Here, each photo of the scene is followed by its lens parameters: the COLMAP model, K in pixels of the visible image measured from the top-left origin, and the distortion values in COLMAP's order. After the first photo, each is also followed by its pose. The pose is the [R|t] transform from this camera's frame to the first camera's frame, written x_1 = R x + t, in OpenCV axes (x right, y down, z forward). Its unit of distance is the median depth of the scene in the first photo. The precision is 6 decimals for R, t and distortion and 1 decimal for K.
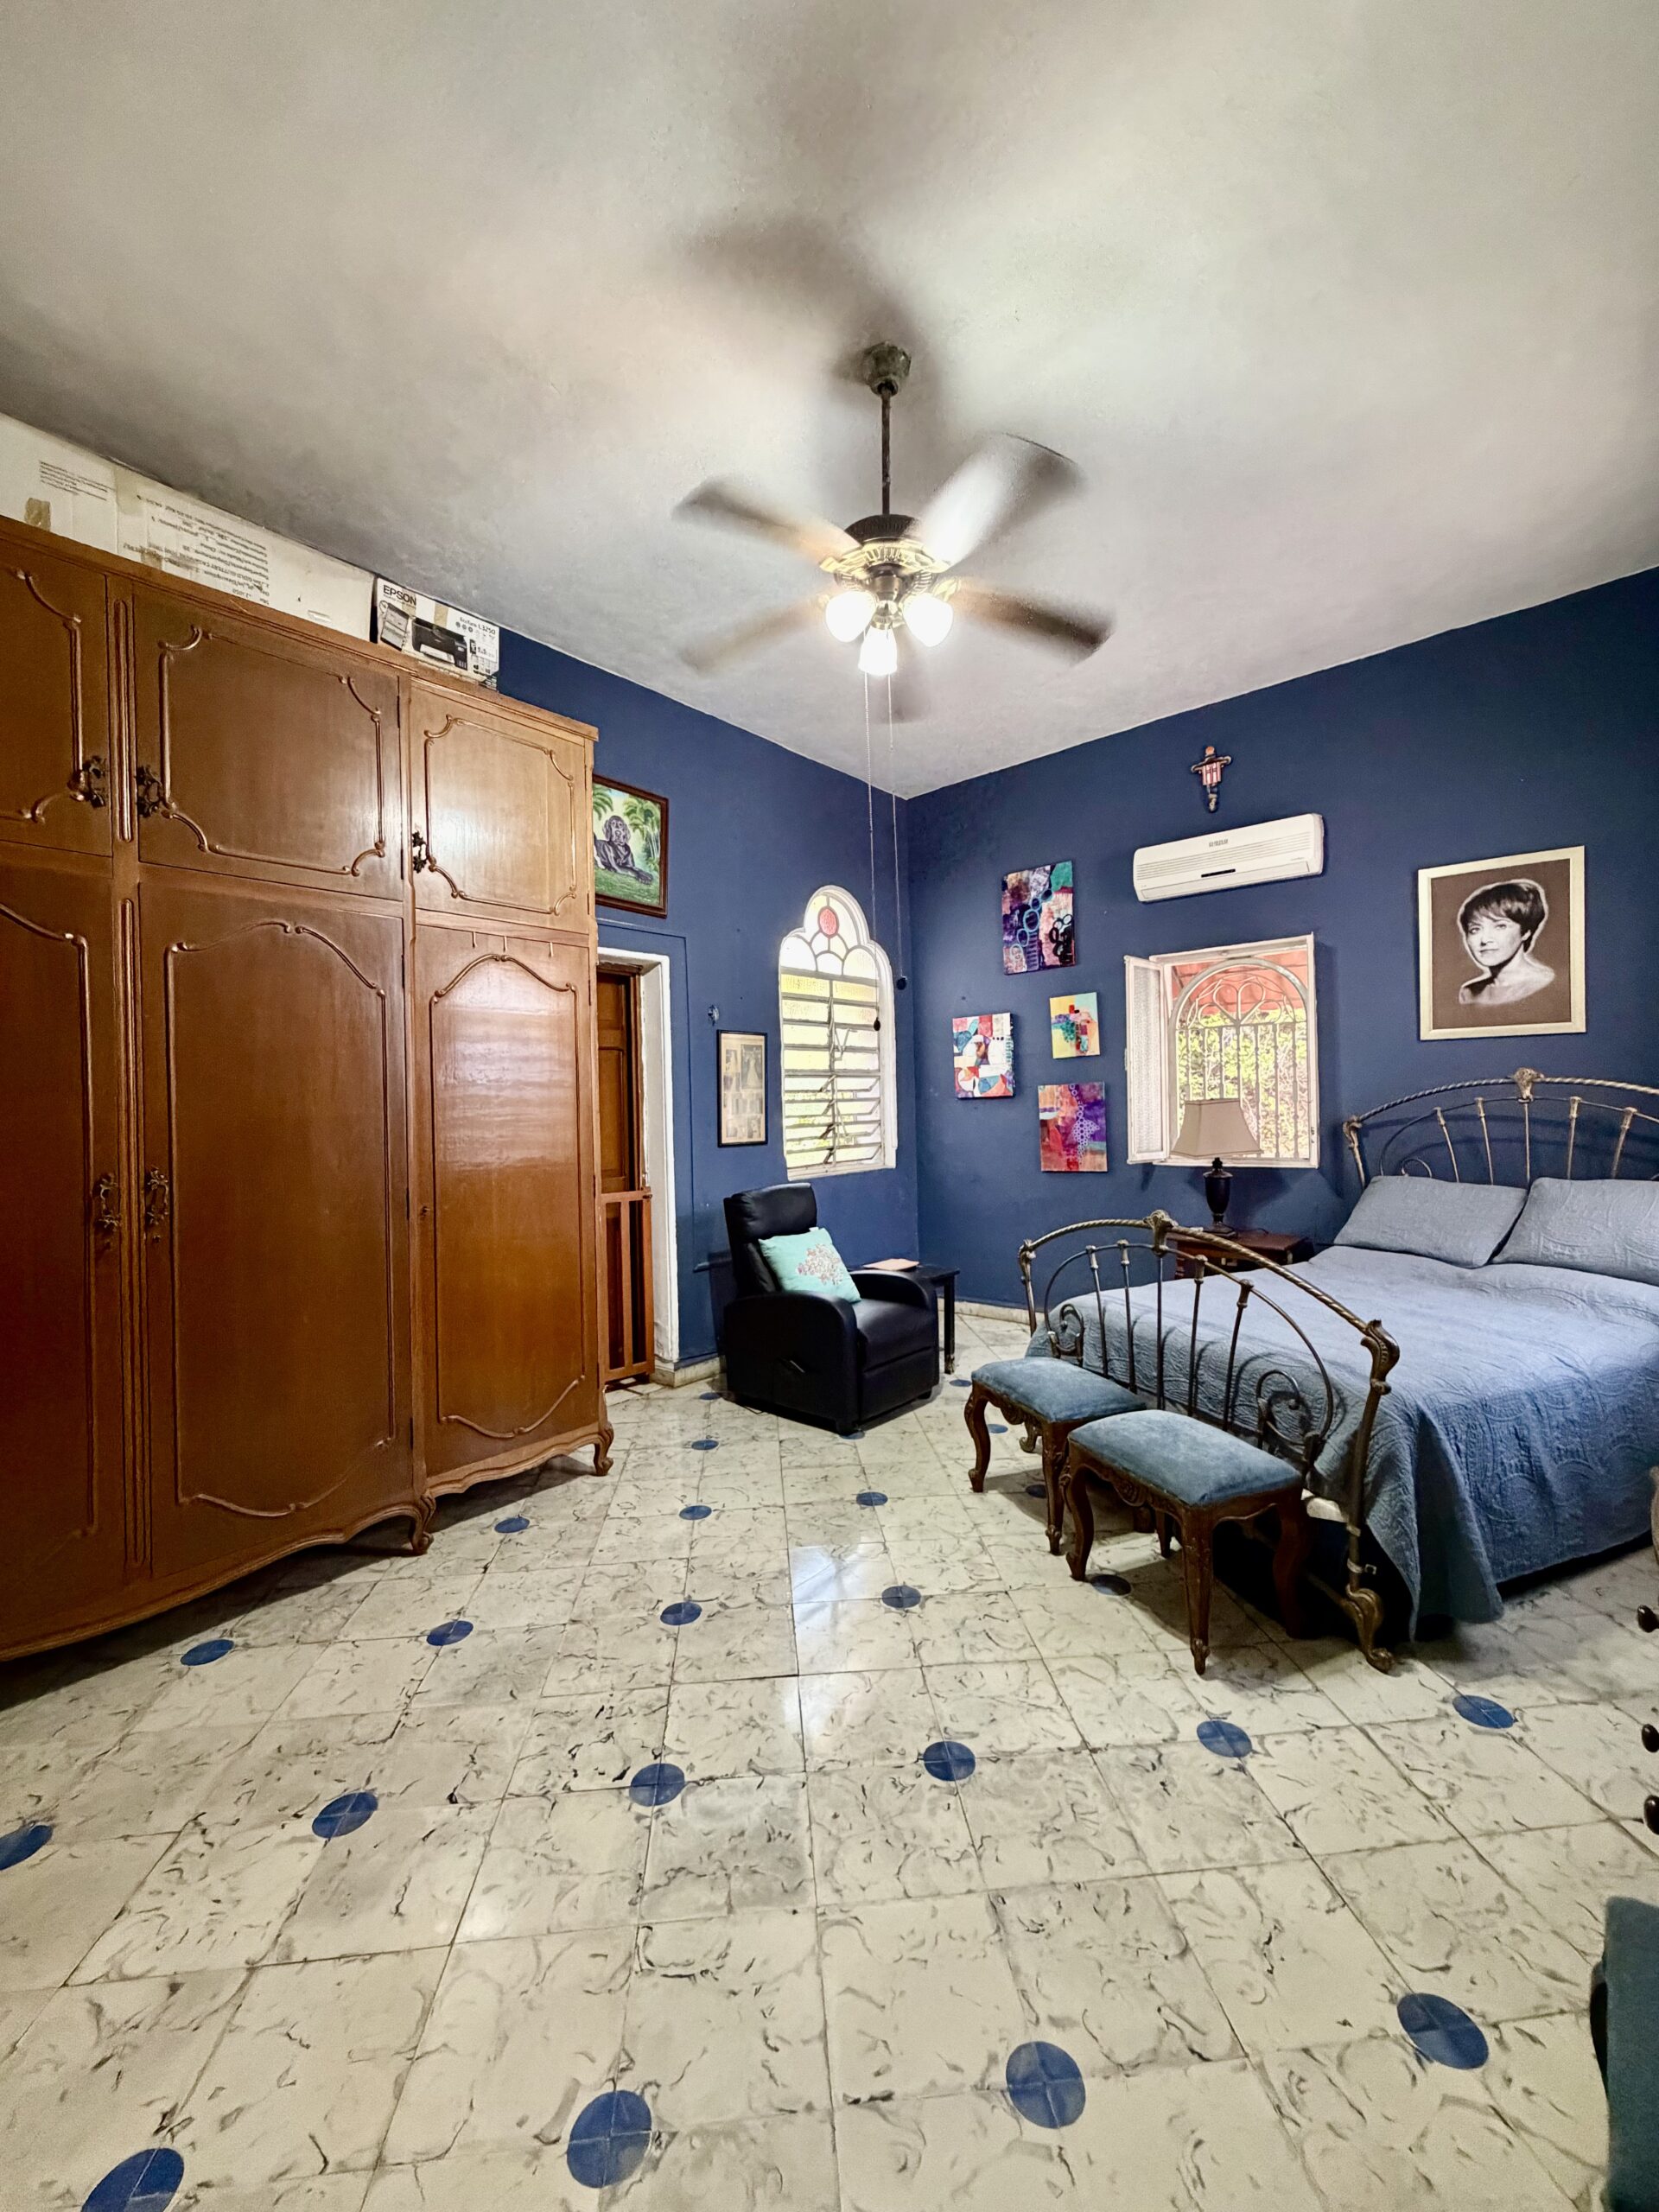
lens RADIAL K [[879.5, 0, 827.9], [0, 879.5, 1104.4], [0, 0, 1]] dist [0.002410, 0.000528]
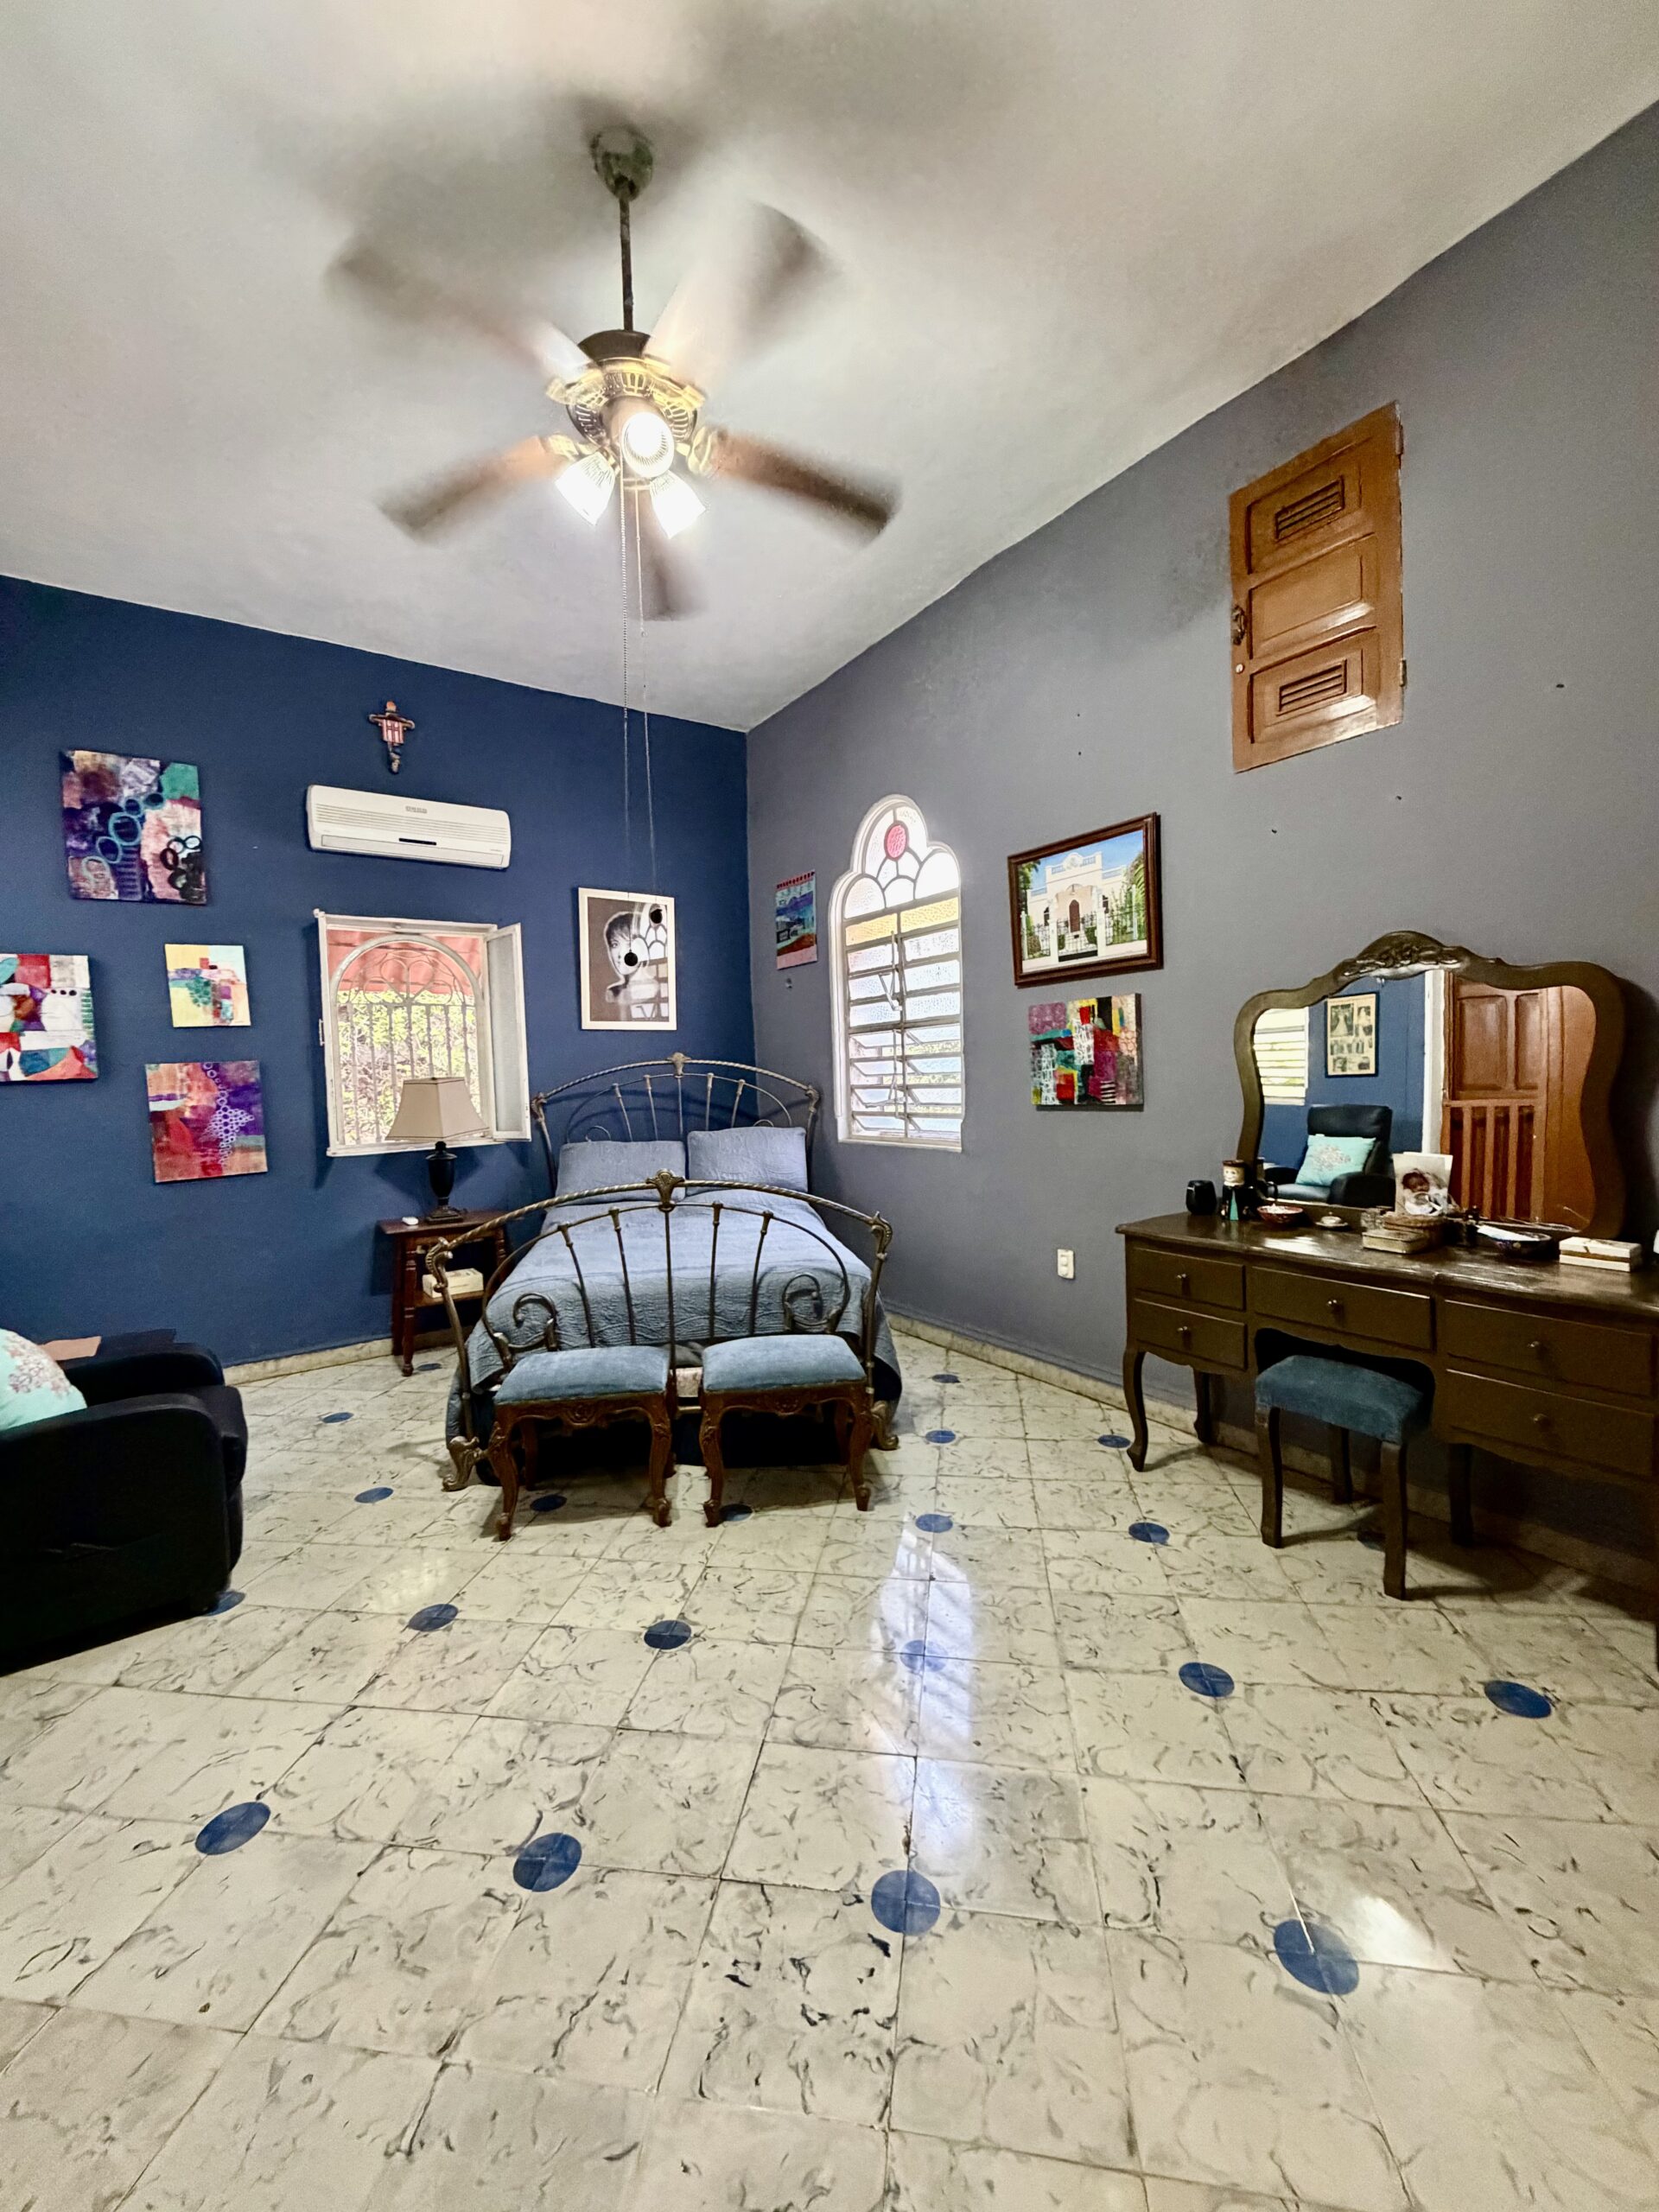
lens RADIAL K [[879.5, 0, 833.8], [0, 879.5, 1104.2], [0, 0, 1]] dist [0.002410, 0.000528]
pose [[0.247112, -0.021222, 0.968755, -0.373017], [0.028749, 0.999481, 0.014561, 0.019862], [-0.968560, 0.024252, 0.247594, 0.333055]]
